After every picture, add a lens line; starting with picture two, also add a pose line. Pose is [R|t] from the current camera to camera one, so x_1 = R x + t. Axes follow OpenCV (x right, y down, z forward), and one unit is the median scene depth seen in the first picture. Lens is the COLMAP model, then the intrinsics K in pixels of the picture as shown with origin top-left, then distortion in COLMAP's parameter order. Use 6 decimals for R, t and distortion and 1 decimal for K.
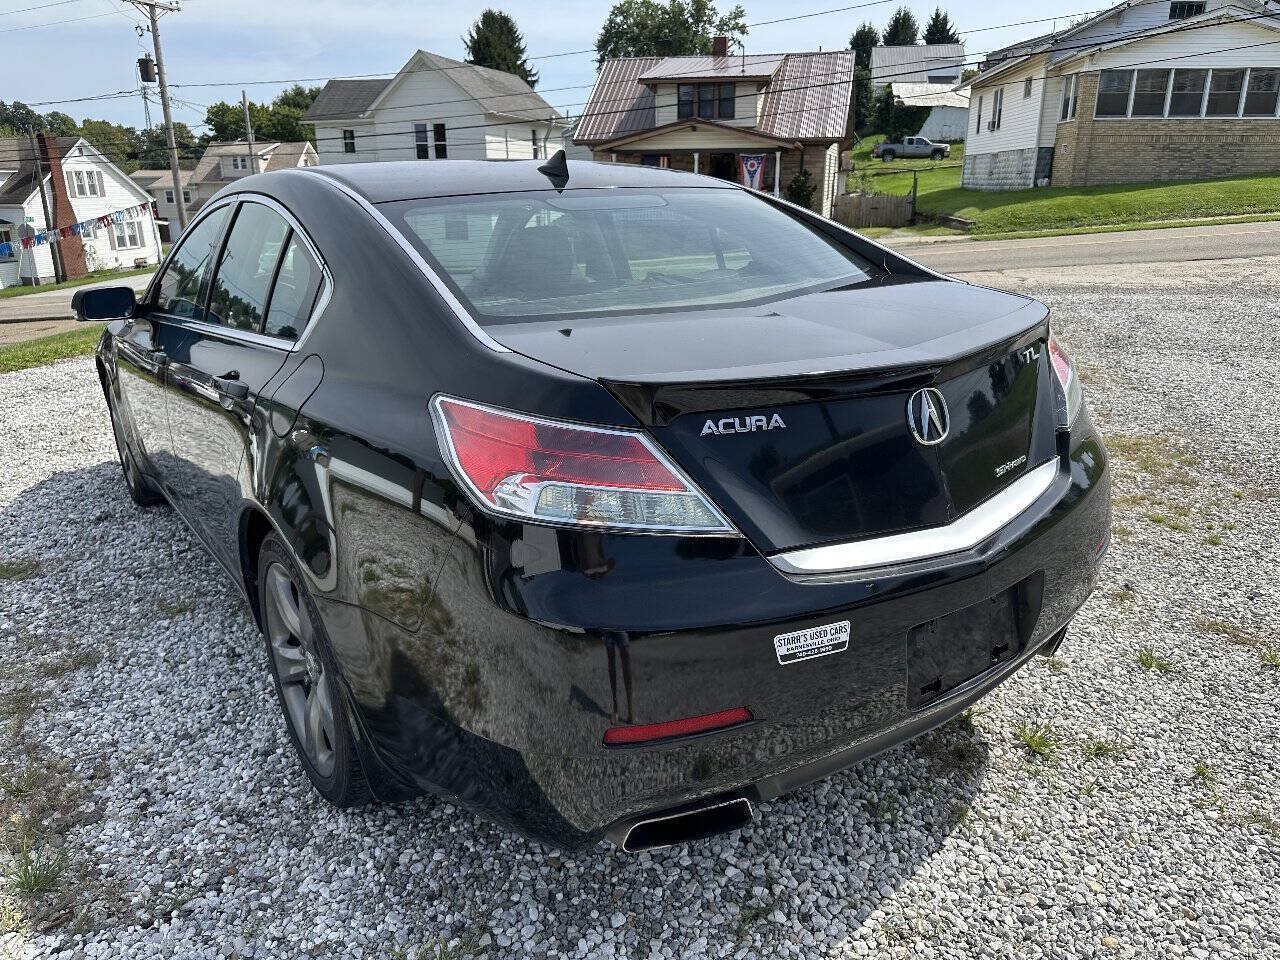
lens RADIAL K [[918.0, 0, 651.2], [0, 918.0, 473.2], [0, 0, 1]] dist [0.027648, -0.043014]
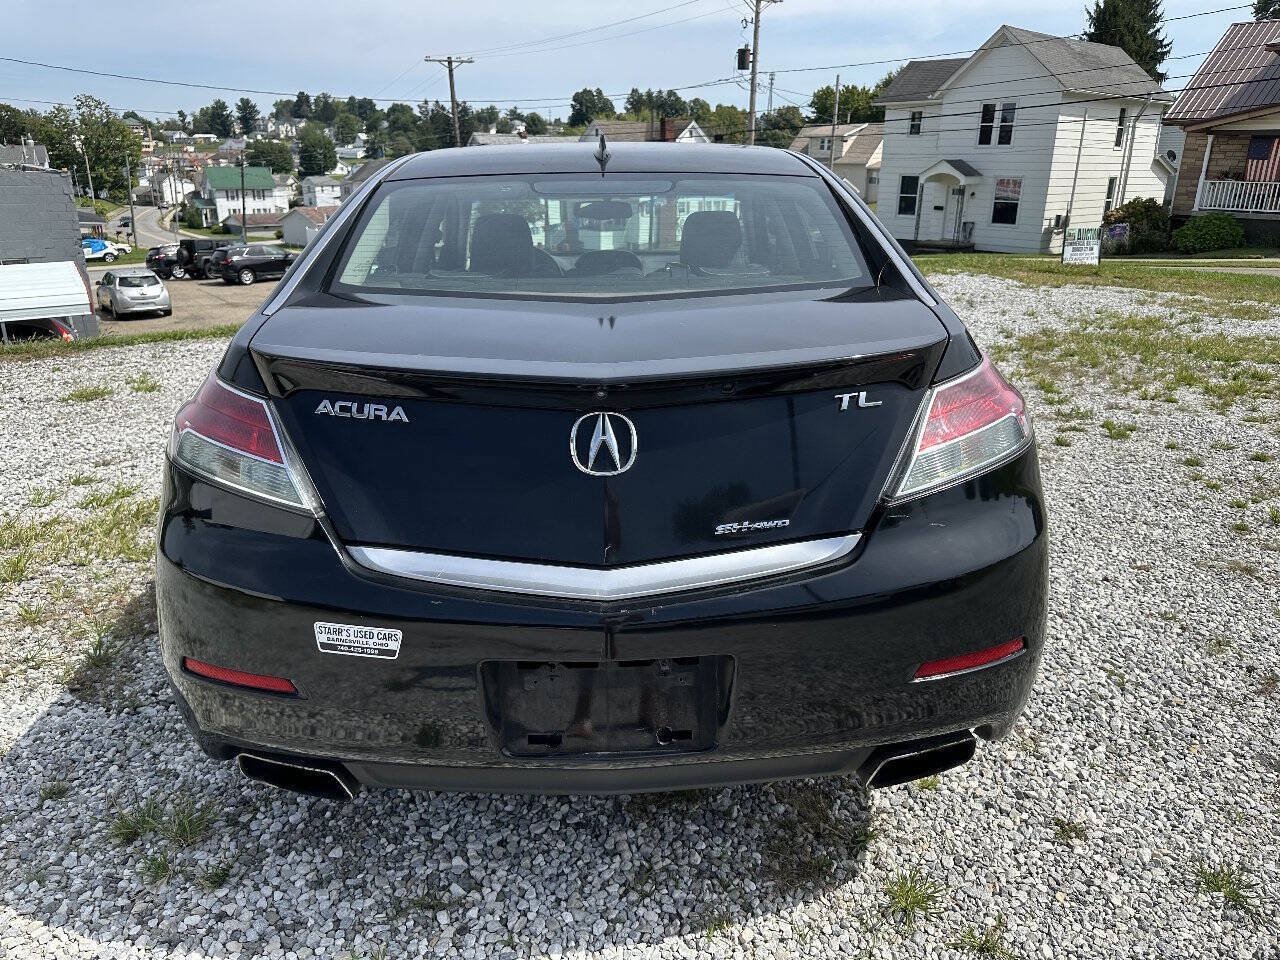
lens RADIAL K [[918.0, 0, 652.7], [0, 918.0, 490.9], [0, 0, 1]] dist [0.027648, -0.043014]
pose [[0.820253, 0.206606, -0.533385, 0.058634], [-0.188202, 0.978051, 0.089424, -0.007522], [0.540153, 0.027034, 0.841133, 0.021529]]
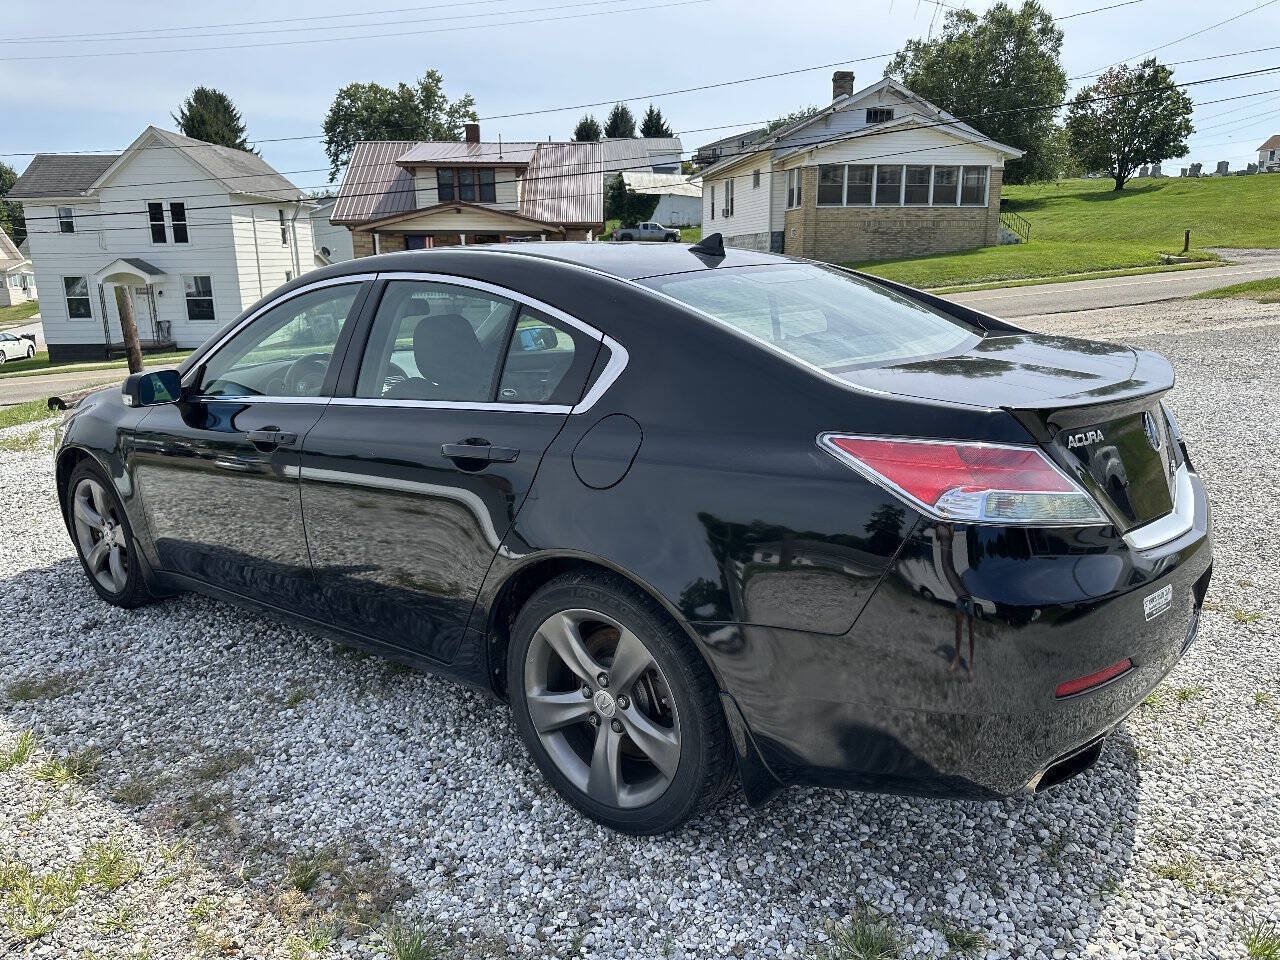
lens RADIAL K [[918.0, 0, 642.4], [0, 918.0, 484.0], [0, 0, 1]] dist [0.027648, -0.043014]
pose [[0.959608, -0.069574, 0.272602, -0.054660], [0.088709, 0.994339, -0.058495, 0.001940], [-0.266989, 0.080315, 0.960347, -0.004117]]
